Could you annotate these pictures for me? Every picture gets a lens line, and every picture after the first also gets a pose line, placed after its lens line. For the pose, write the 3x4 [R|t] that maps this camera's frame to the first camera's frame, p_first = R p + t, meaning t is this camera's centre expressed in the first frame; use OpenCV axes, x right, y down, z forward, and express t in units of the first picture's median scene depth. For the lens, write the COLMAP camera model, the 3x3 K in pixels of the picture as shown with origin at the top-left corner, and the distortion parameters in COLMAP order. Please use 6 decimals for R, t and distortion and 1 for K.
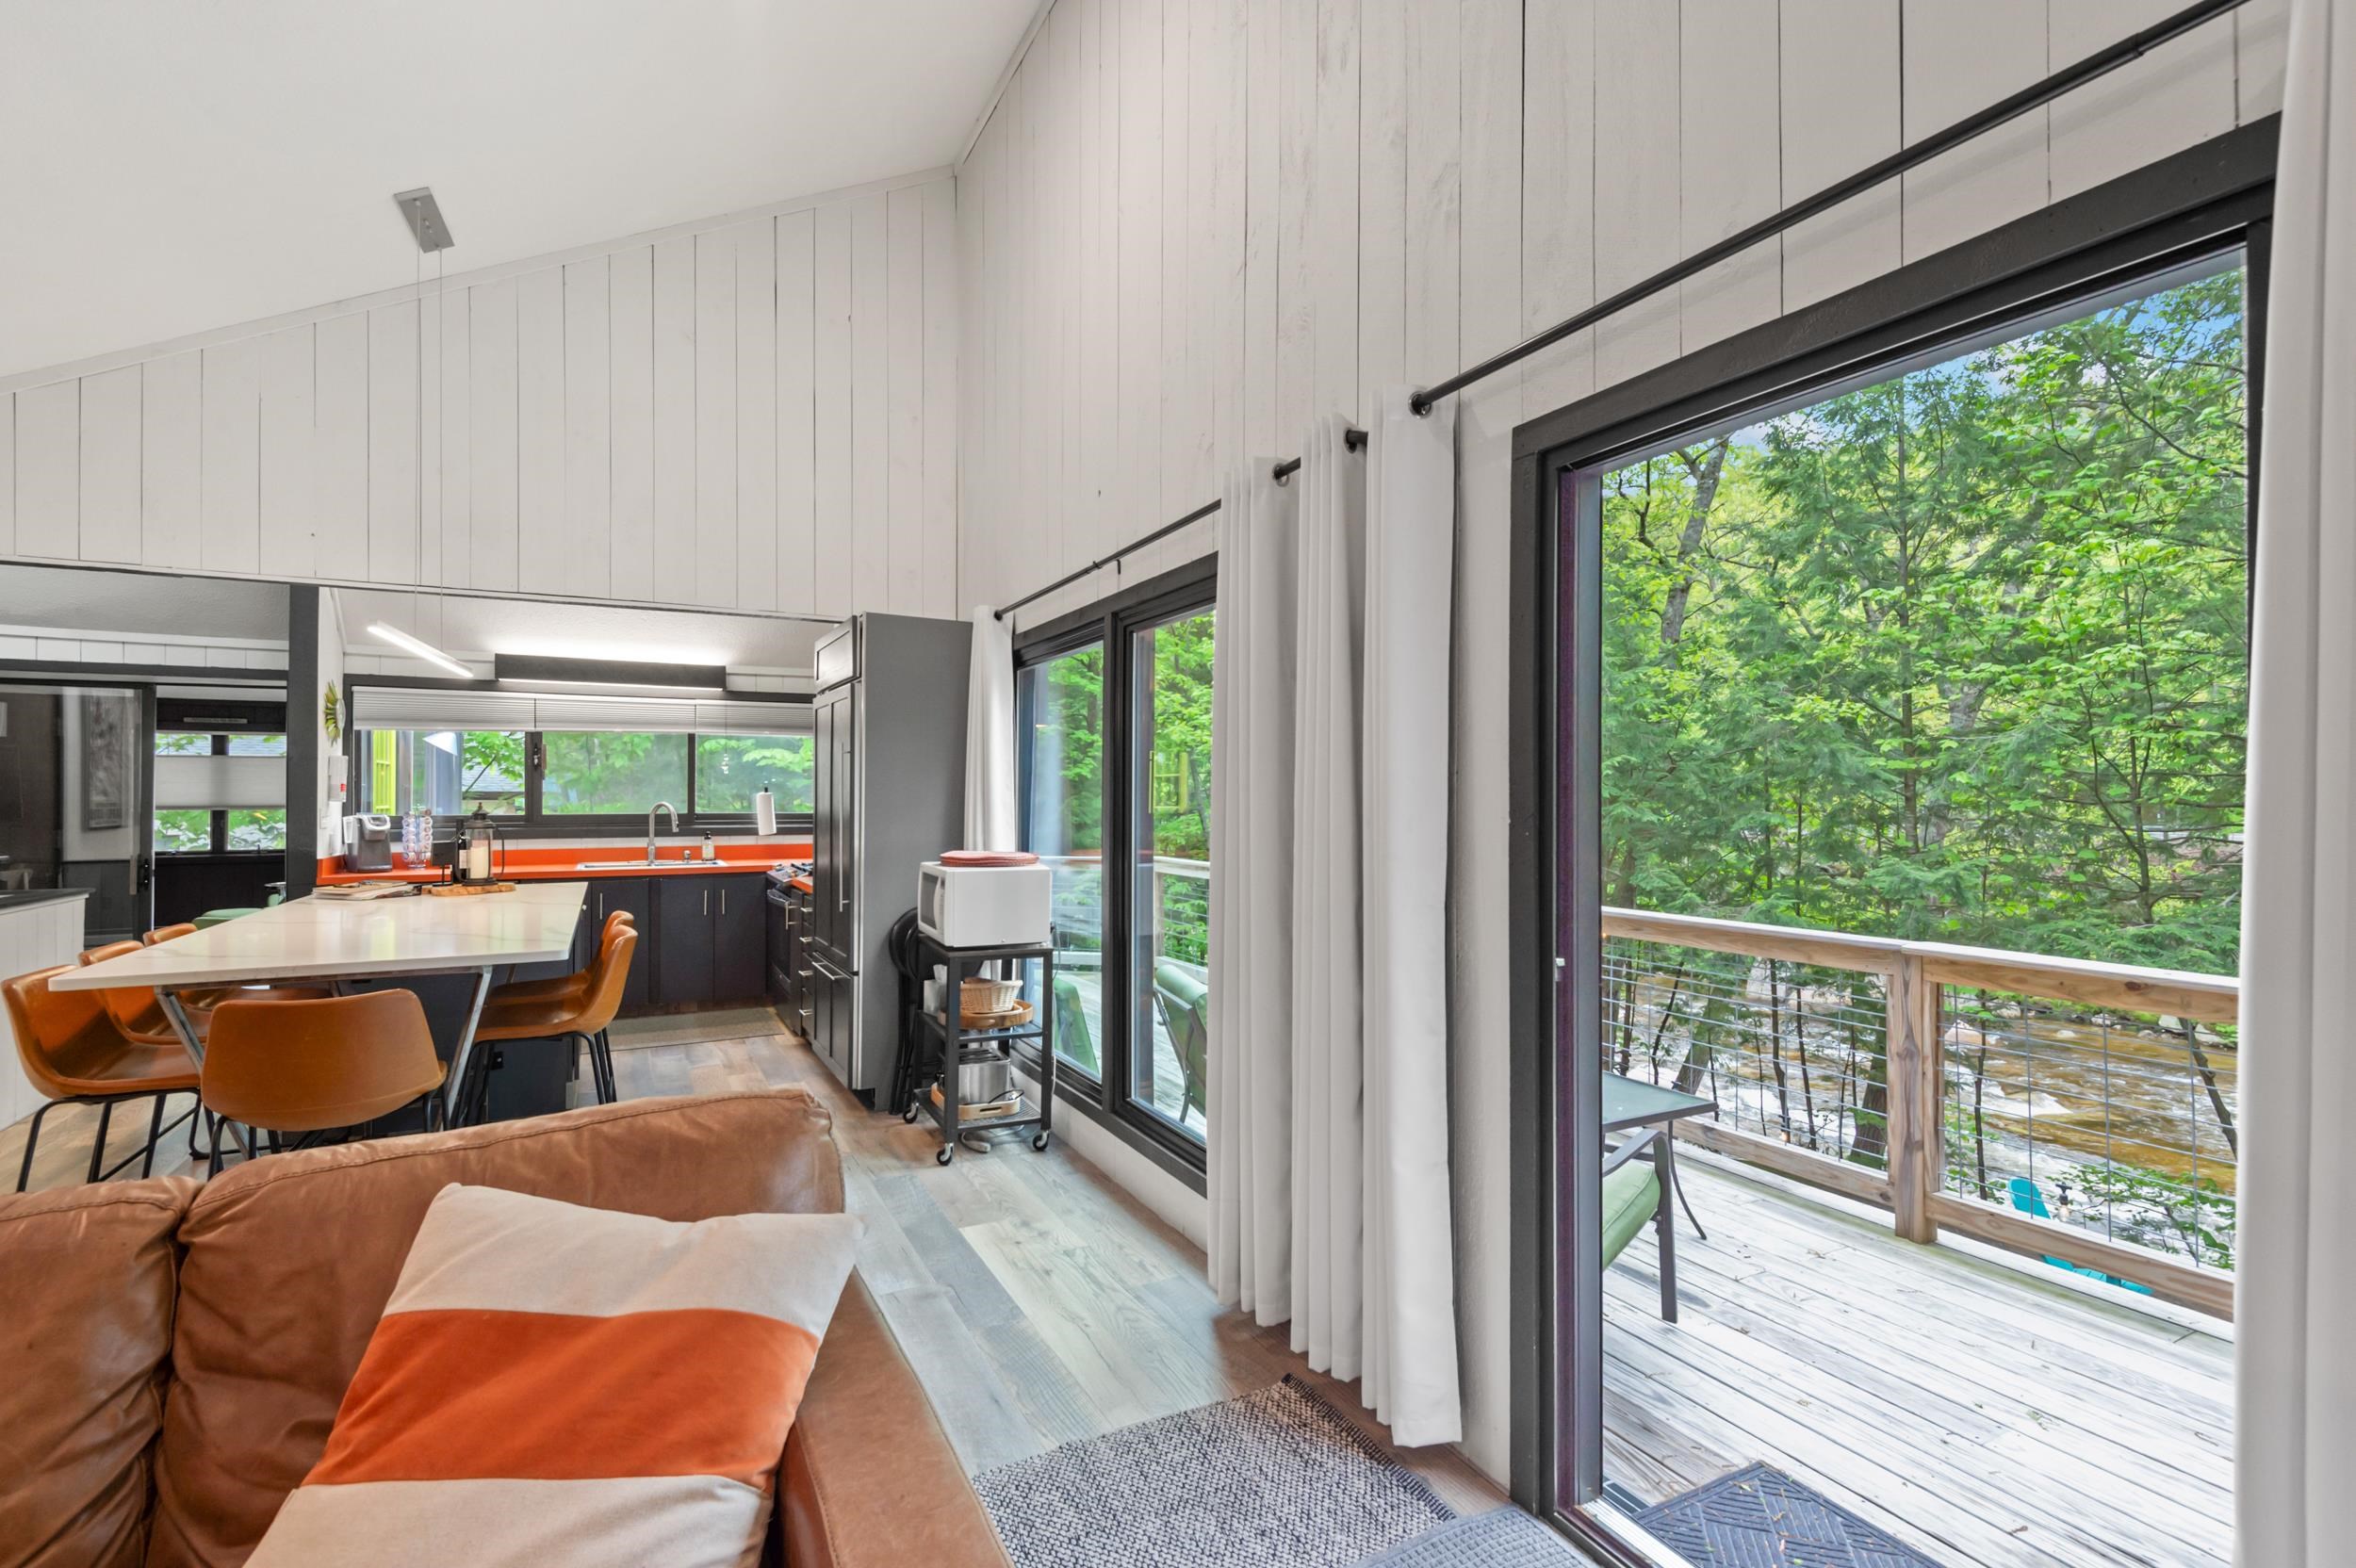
lens RADIAL K [[1086.0, 0, 1199.4], [0, 1086.0, 787.3], [0, 0, 1]] dist [0.024013, -0.012266]
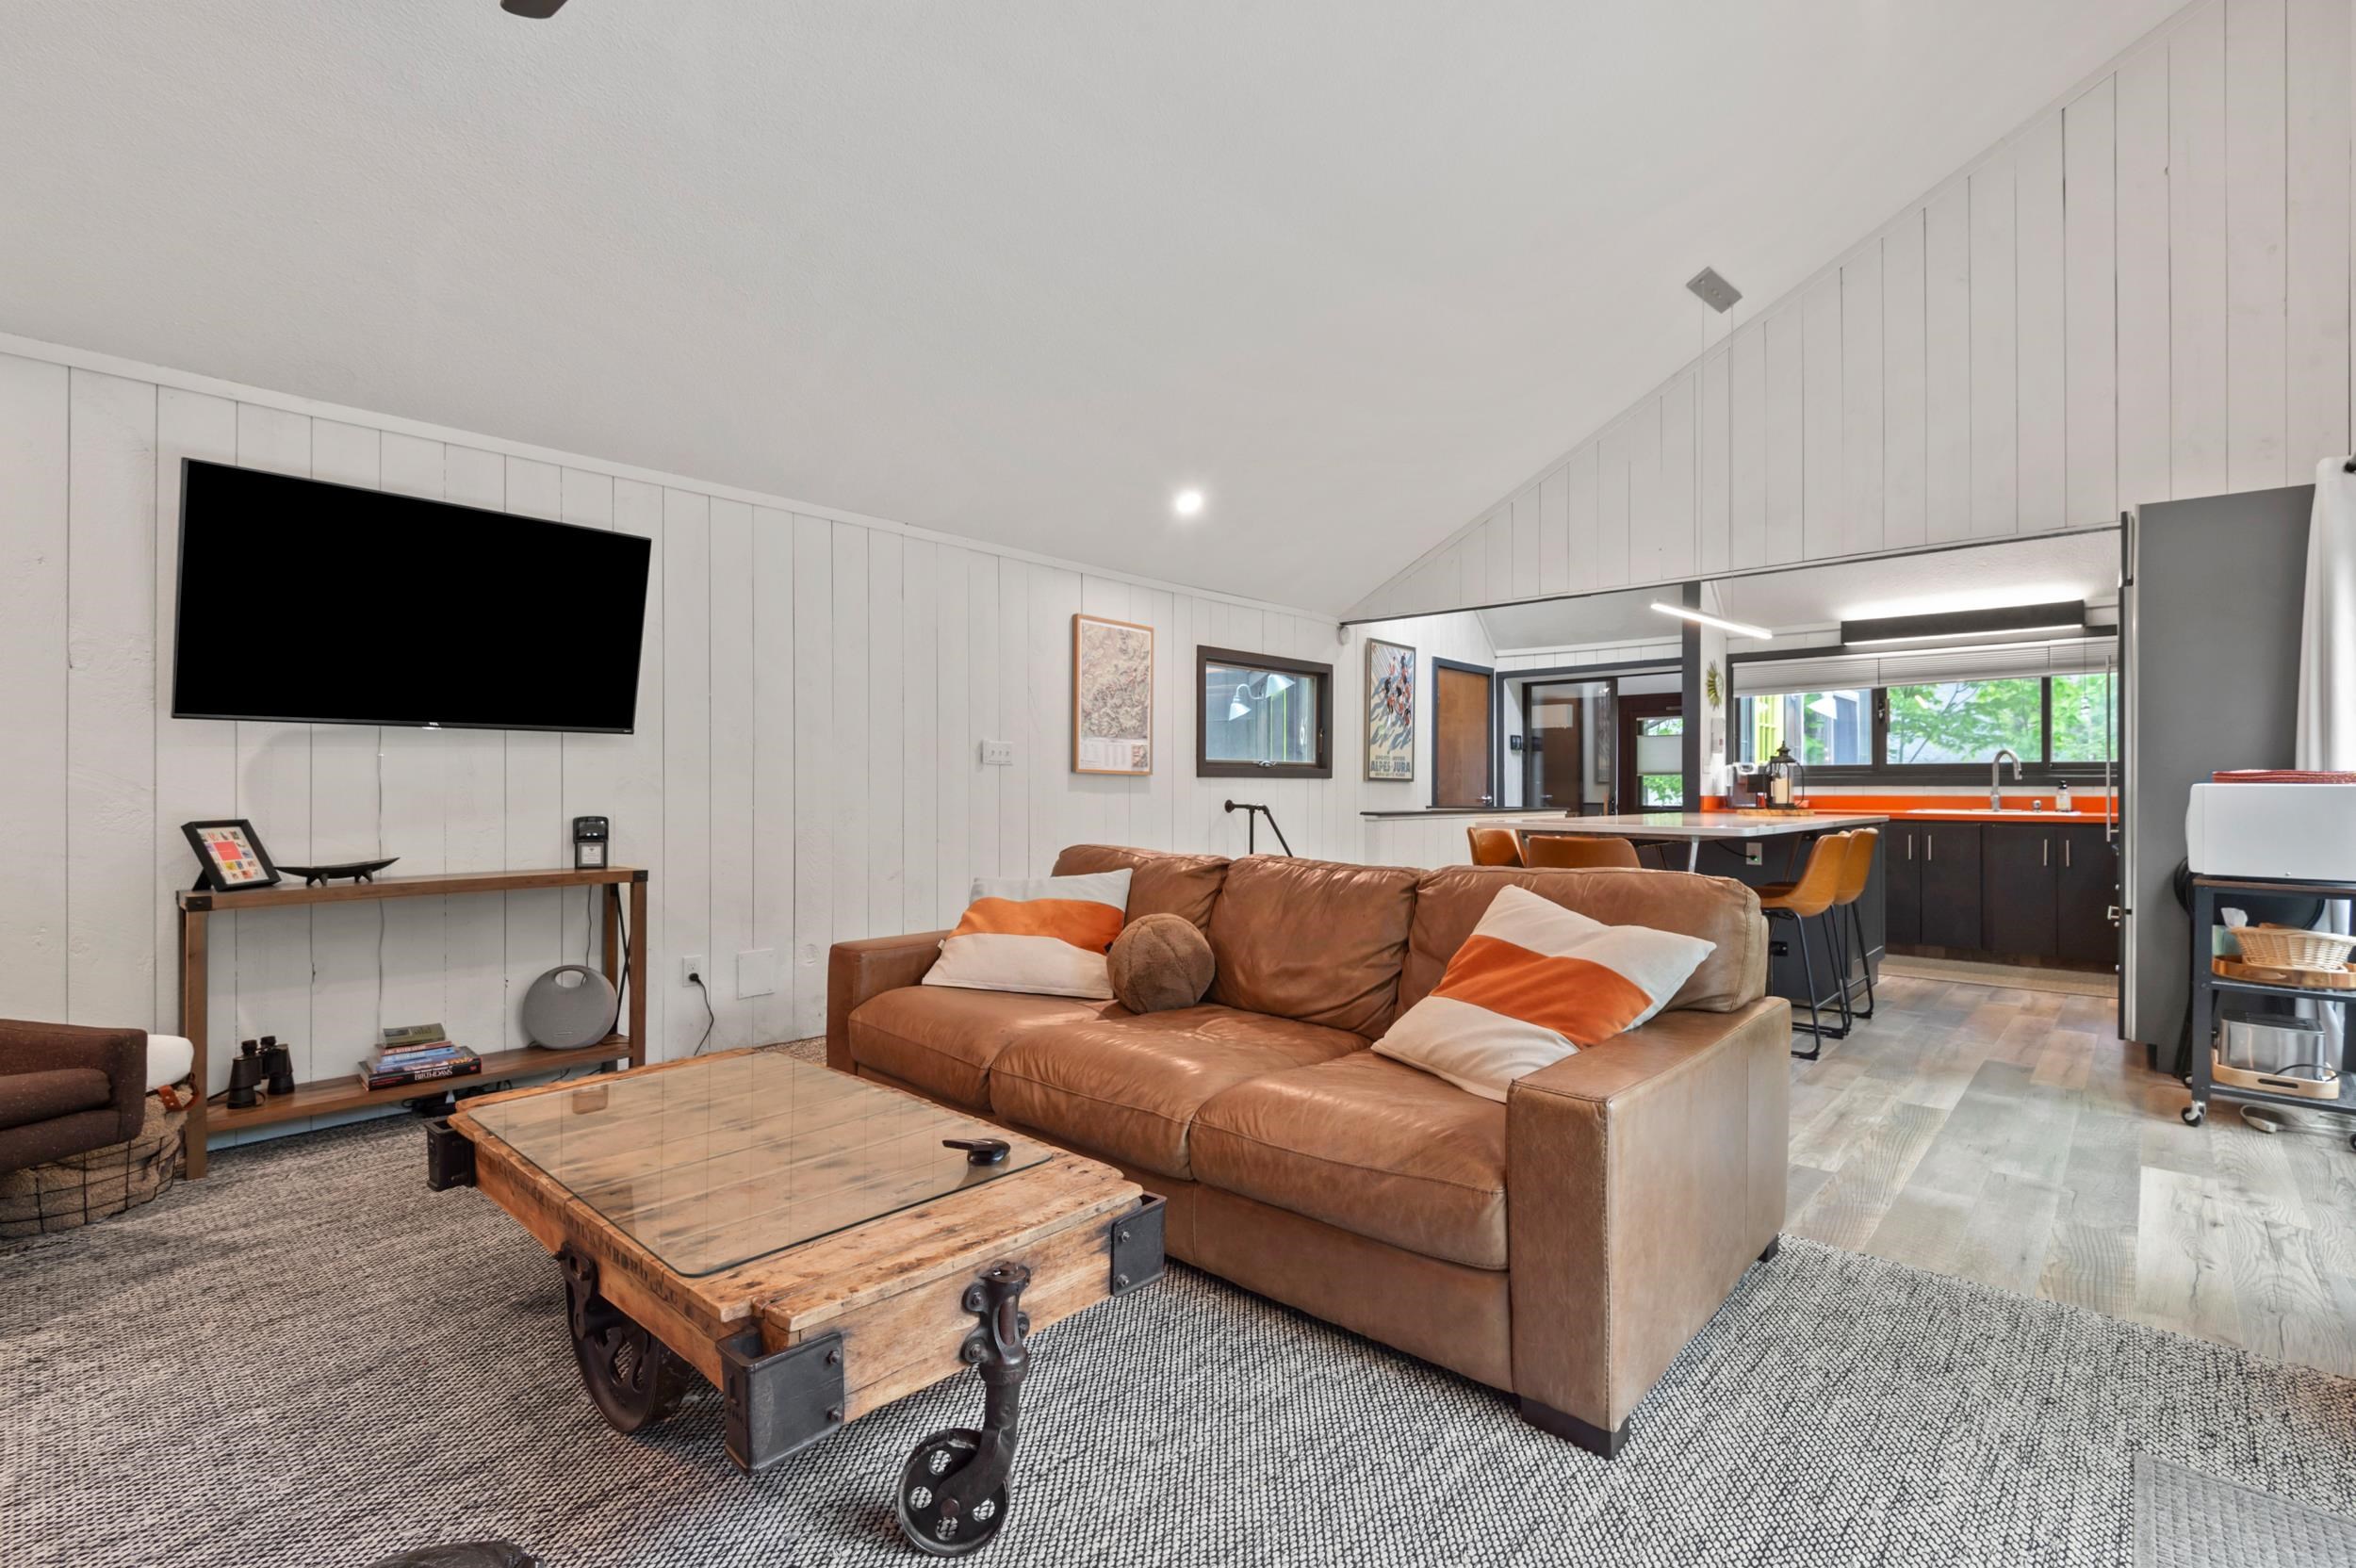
lens RADIAL K [[1086.0, 0, 1179.3], [0, 1086.0, 785.1], [0, 0, 1]] dist [0.024013, -0.012266]
pose [[0.343354, -0.002450, -0.939203, 0.192926], [0.006841, 0.999977, -0.000107, 0.044474], [0.939181, -0.006388, 0.343362, -0.032169]]
